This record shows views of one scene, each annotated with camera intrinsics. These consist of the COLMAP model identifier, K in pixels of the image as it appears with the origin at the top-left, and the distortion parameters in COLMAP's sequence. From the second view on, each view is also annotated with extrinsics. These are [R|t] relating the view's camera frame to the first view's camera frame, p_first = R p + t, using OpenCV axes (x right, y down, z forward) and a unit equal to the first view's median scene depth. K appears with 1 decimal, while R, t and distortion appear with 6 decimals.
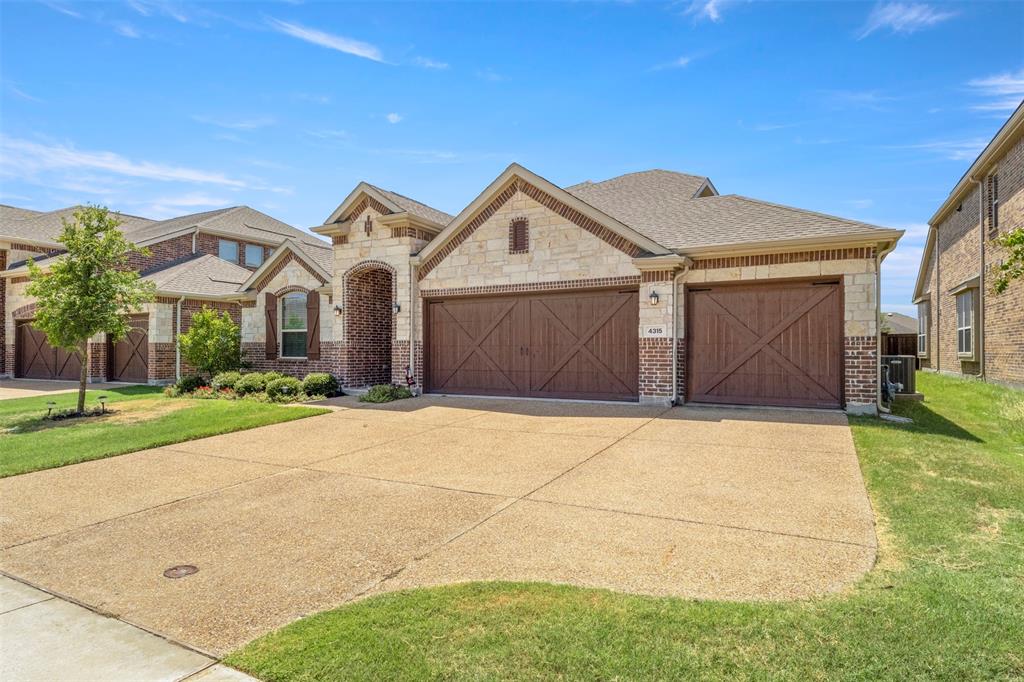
lens RADIAL K [[572.4, 0, 511.1], [0, 572.4, 348.3], [0, 0, 1]] dist [-0.003965, -0.000002]
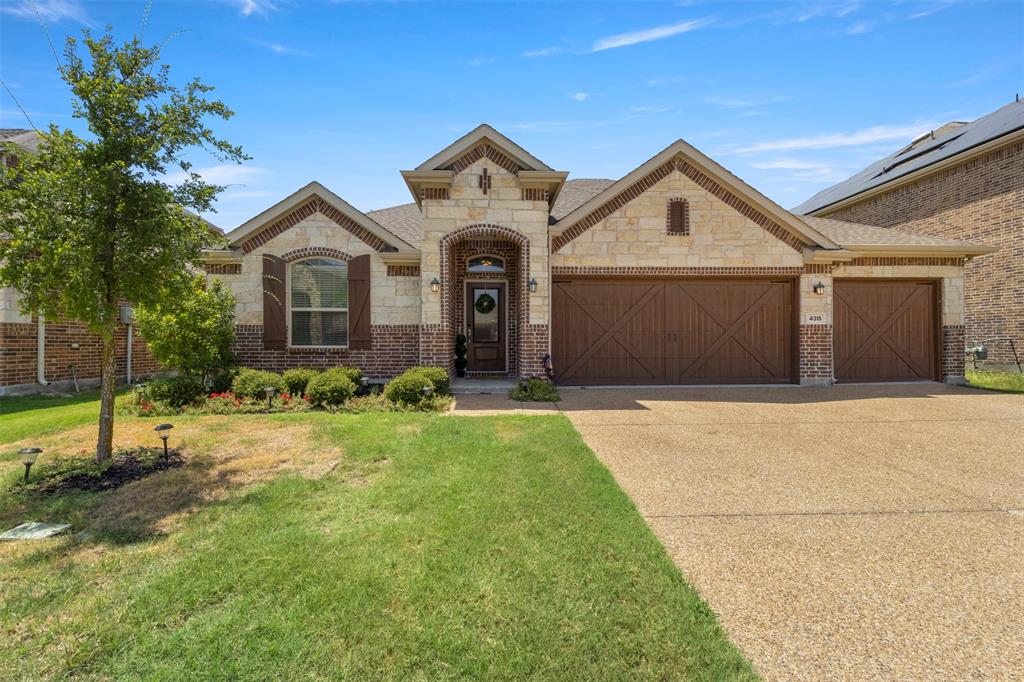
lens RADIAL K [[483.2, 0, 512.0], [0, 483.2, 341.0], [0, 0, 1]] dist [-0.001051, 0.000410]
pose [[0.852087, -0.002472, 0.523395, -0.650591], [-0.000612, 0.999983, 0.005720, 0.006997], [-0.523400, -0.005194, 0.852071, 0.457025]]
